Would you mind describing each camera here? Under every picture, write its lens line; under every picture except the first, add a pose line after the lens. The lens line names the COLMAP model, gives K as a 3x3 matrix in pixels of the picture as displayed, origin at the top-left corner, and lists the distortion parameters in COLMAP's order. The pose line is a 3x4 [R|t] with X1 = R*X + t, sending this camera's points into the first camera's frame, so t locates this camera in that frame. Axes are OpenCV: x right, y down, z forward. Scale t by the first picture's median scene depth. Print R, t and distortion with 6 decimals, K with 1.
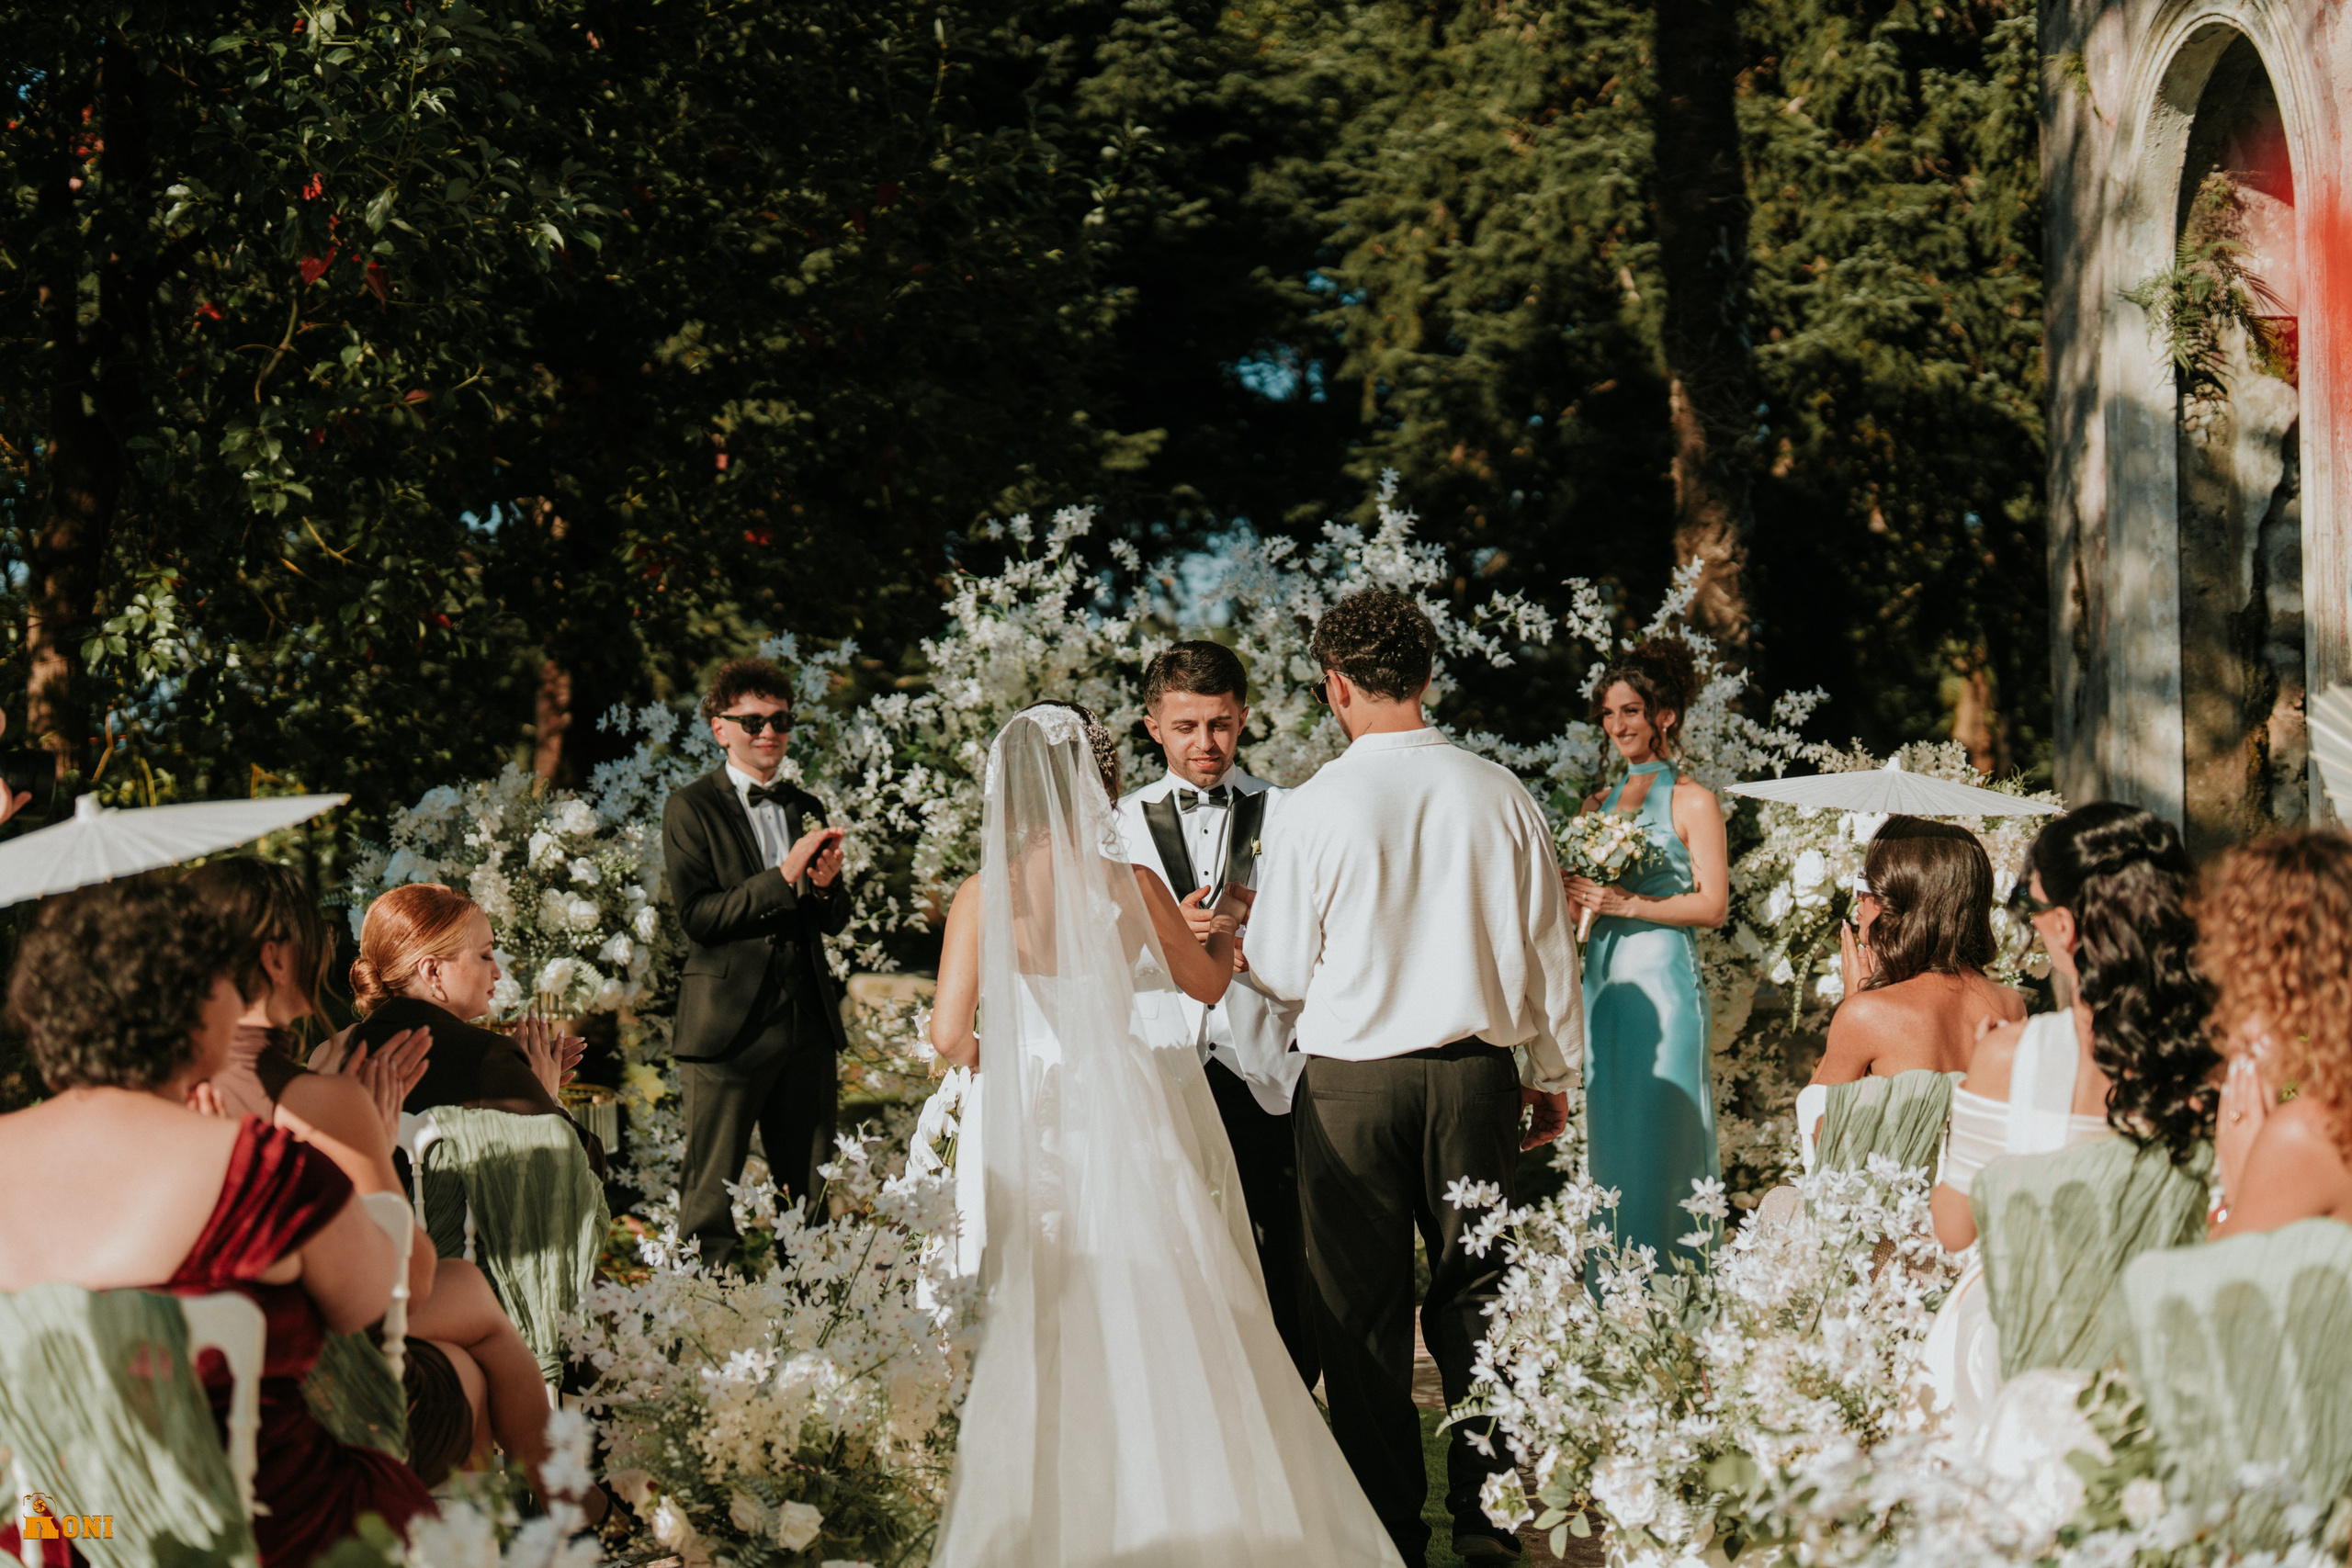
lens RADIAL K [[3338.4, 0, 1176.0], [0, 3338.4, 784.7], [0, 0, 1]] dist [0.008266, 0.000000]
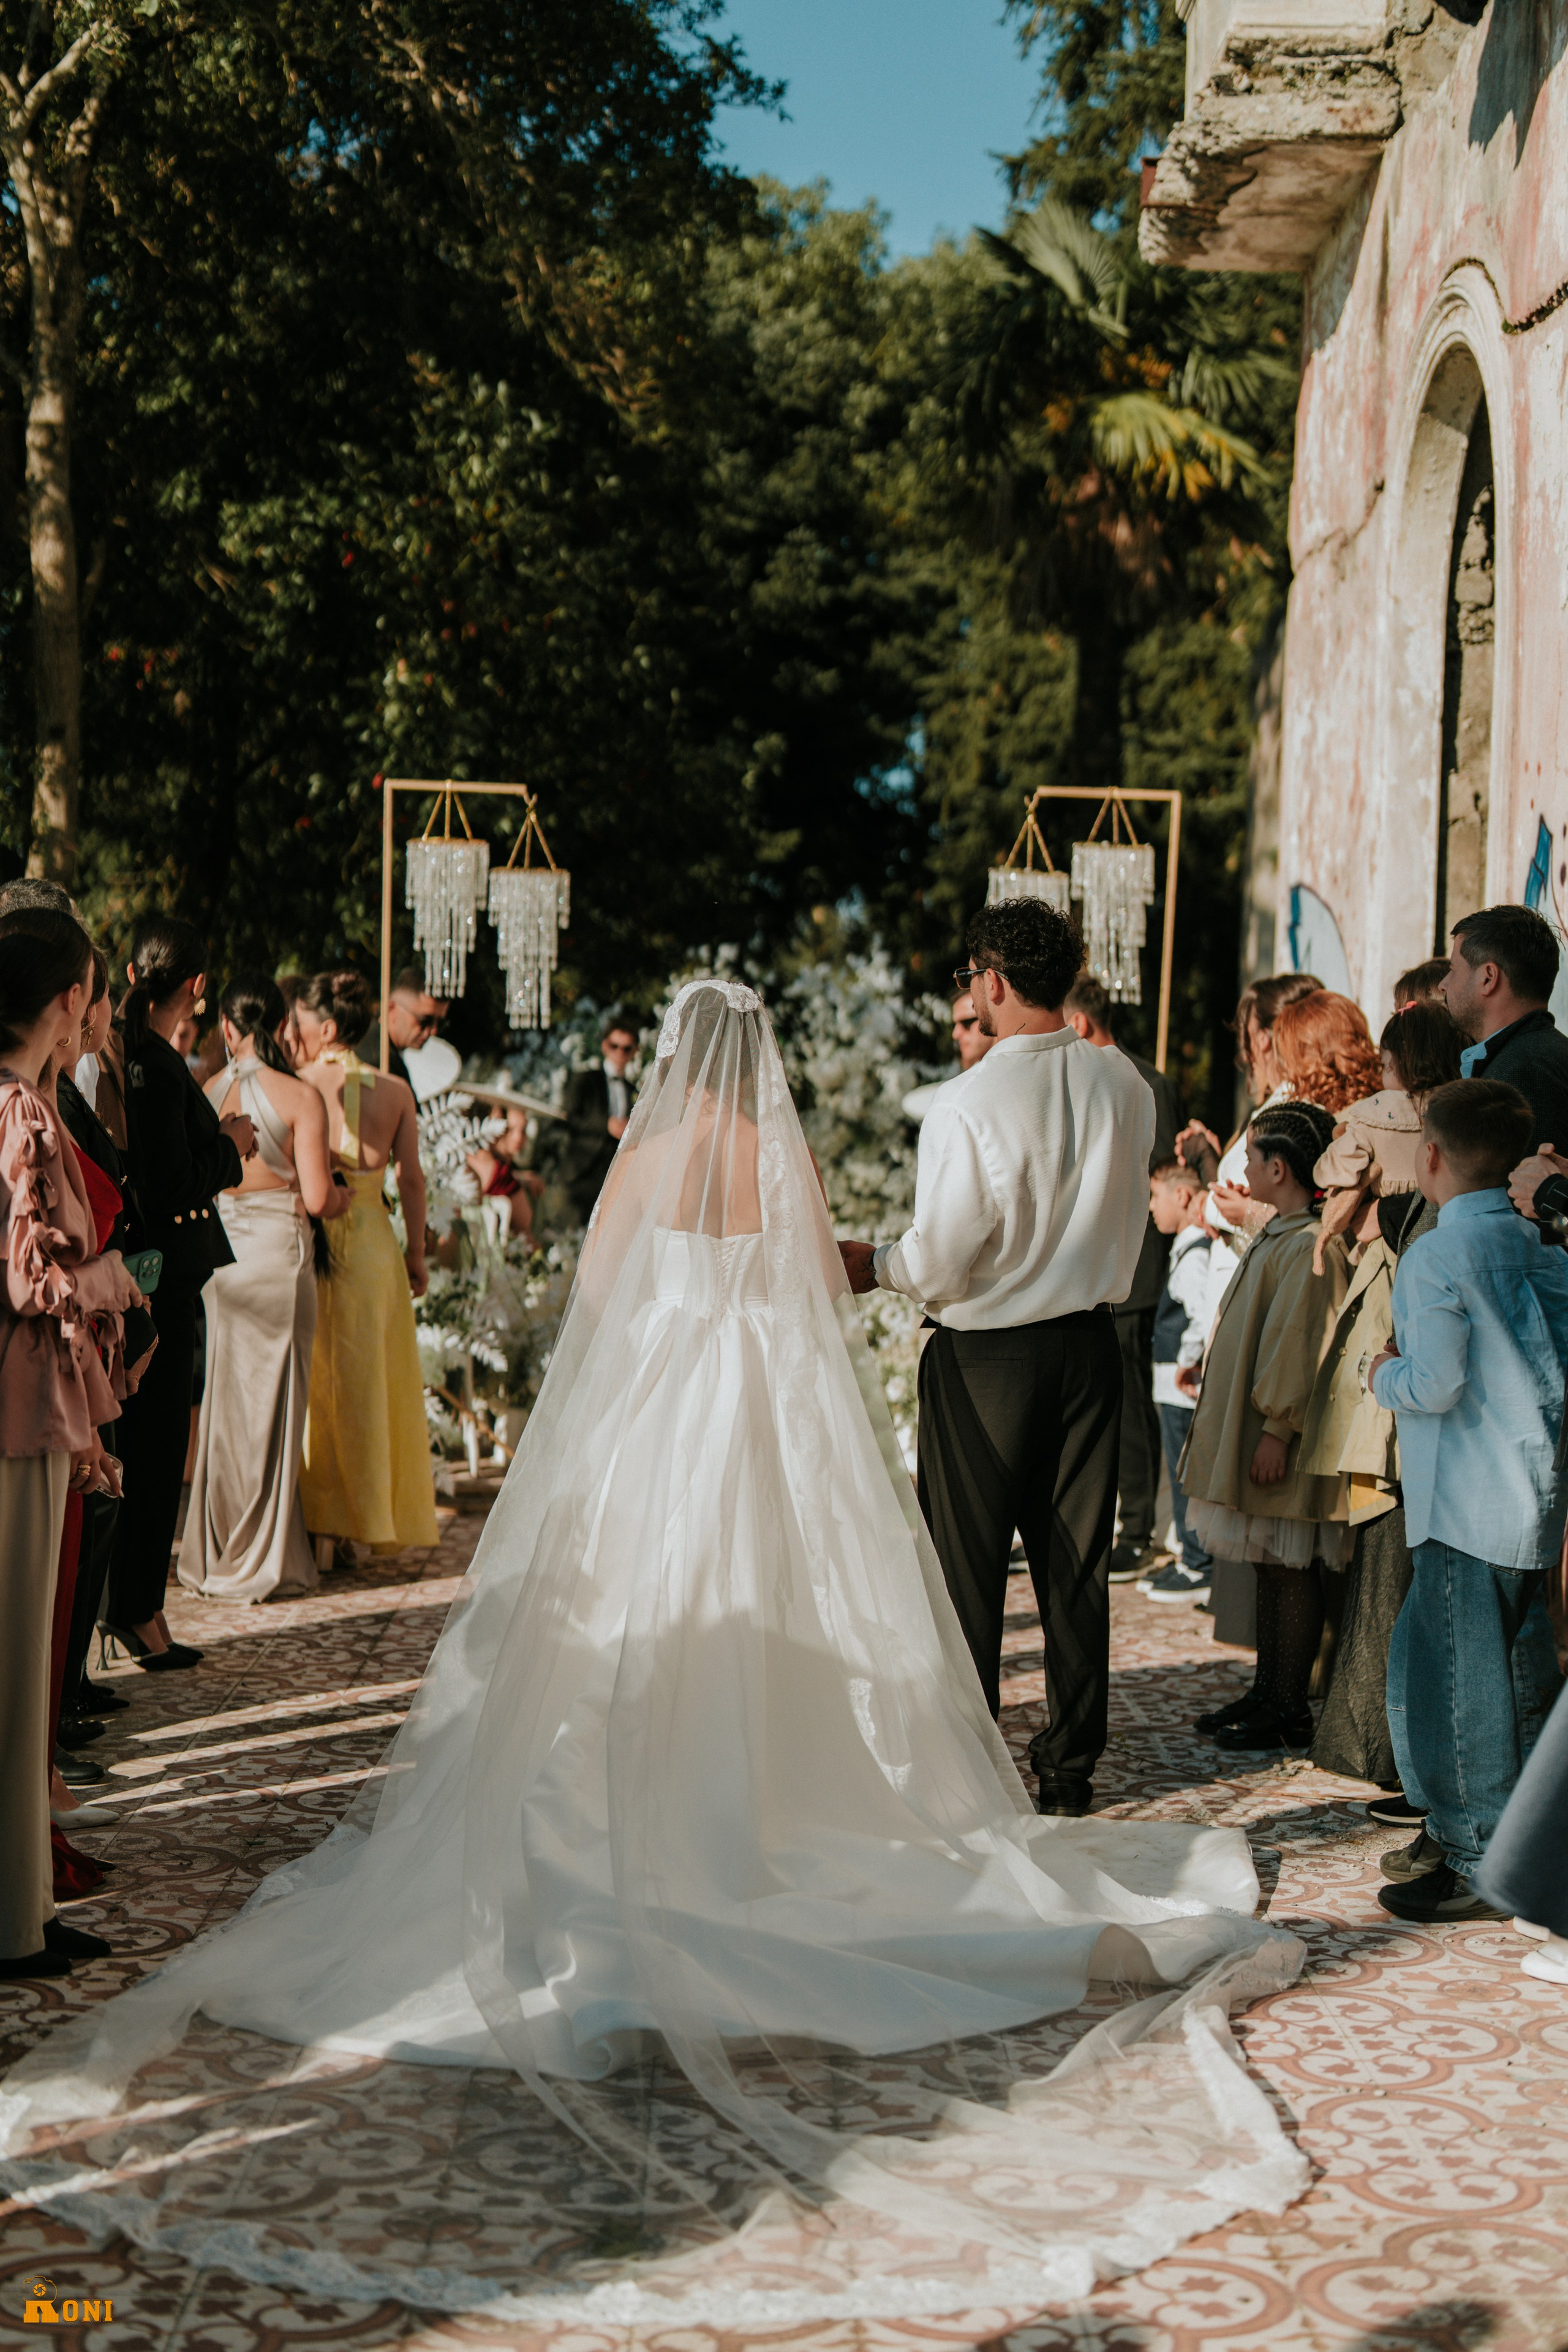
lens RADIAL K [[3338.7, 0, 783.9], [0, 3338.7, 1176.0], [0, 0, 1]] dist [0.008266, 0.000000]
pose [[0.998890, 0.044964, -0.014045, 0.039368], [-0.044518, 0.998540, 0.030588, -0.003603], [0.015399, -0.029928, 0.999433, -1.081897]]
